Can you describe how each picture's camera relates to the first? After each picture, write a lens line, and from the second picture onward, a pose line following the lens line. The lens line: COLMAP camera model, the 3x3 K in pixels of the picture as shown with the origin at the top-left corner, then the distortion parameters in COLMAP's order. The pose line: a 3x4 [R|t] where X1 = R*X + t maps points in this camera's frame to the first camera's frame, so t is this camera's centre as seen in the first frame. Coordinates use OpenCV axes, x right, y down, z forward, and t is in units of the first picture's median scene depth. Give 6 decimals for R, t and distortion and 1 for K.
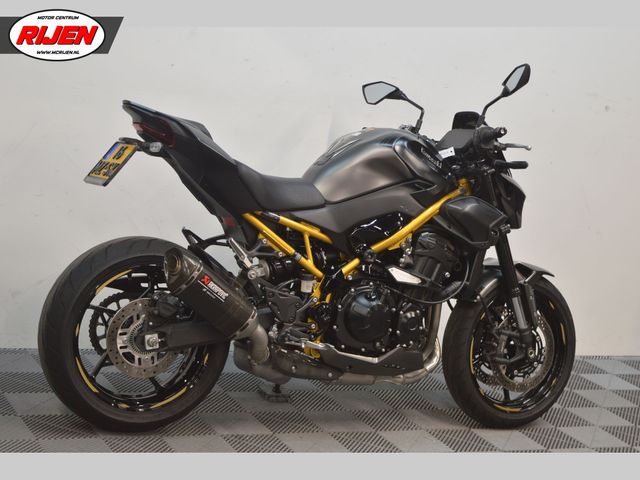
lens RADIAL K [[1322.9, 0, 321.2], [0, 1322.9, 240.2], [0, 0, 1]] dist [0.036063, 0.000000]
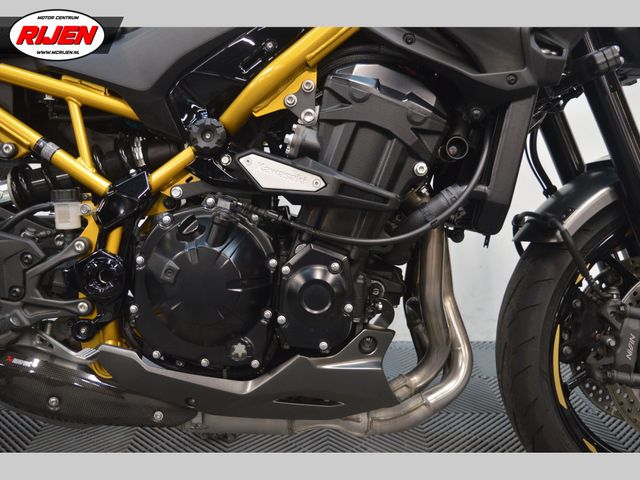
lens RADIAL K [[669.3, 0, 326.0], [0, 669.3, 239.6], [0, 0, 1]] dist [-0.070348, 0.000000]
pose [[0.878994, -0.060570, -0.472971, 0.167314], [0.045672, 0.998034, -0.042931, 0.055779], [0.474641, 0.016134, 0.880032, 0.842899]]
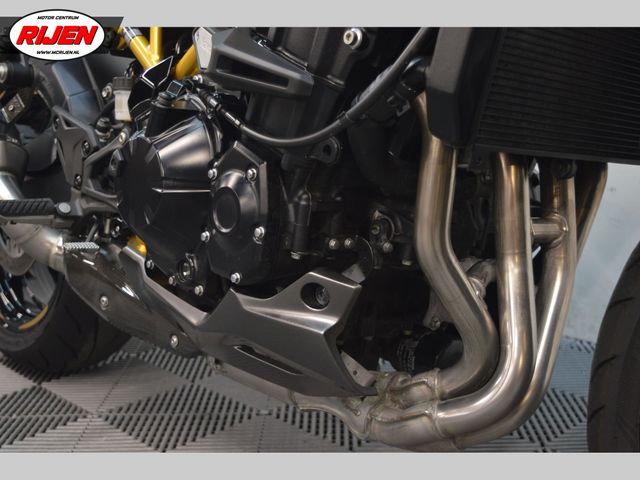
lens RADIAL K [[882.3, 0, 322.9], [0, 882.3, 243.4], [0, 0, 1]] dist [-0.037365, 0.000000]
pose [[0.262247, 0.042412, -0.964068, 0.268951], [-0.114406, 0.993354, 0.012580, 0.066493], [0.958195, 0.106996, 0.265356, 0.985261]]
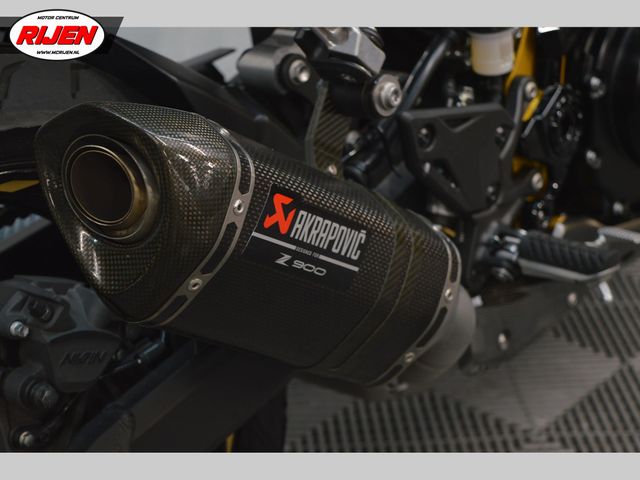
lens RADIAL K [[1460.4, 0, 320.9], [0, 1460.4, 240.3], [0, 0, 1]] dist [0.061499, 0.000000]
pose [[0.915687, -0.310187, 0.255541, -0.129138], [0.212086, 0.913060, 0.348341, -0.039833], [-0.341375, -0.264775, 0.901863, 0.732680]]
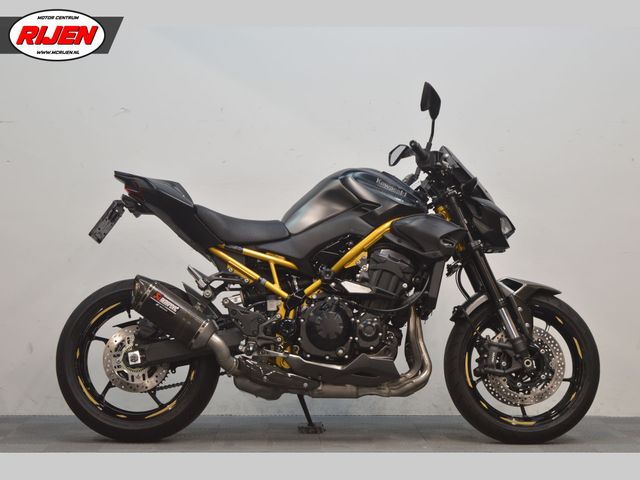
lens RADIAL K [[1519.1, 0, 319.2], [0, 1519.1, 238.4], [0, 0, 1]] dist [0.071501, 0.000000]
pose [[0.883175, -0.160366, -0.440778, 0.613088], [0.055793, 0.968983, -0.240748, 0.296666], [0.465714, 0.188030, 0.864728, -0.132433]]
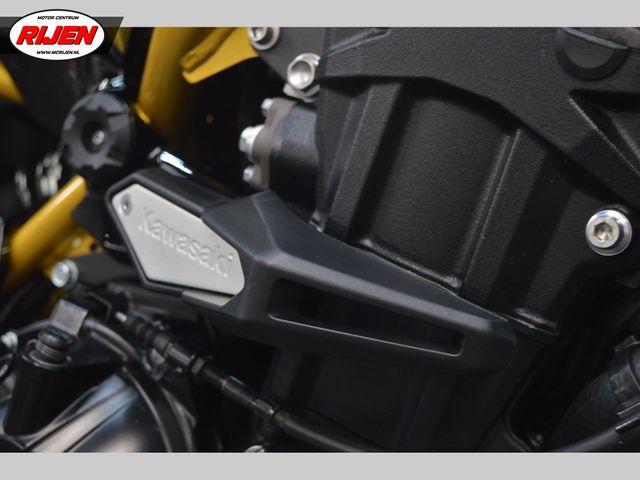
lens RADIAL K [[1065.8, 0, 319.2], [0, 1065.8, 238.6], [0, 0, 1]] dist [0.028847, 0.000000]
pose [[0.538433, -0.077086, -0.839135, 0.162292], [-0.032102, 0.993208, -0.111838, 0.038818], [0.842057, 0.087156, 0.532301, 0.963489]]
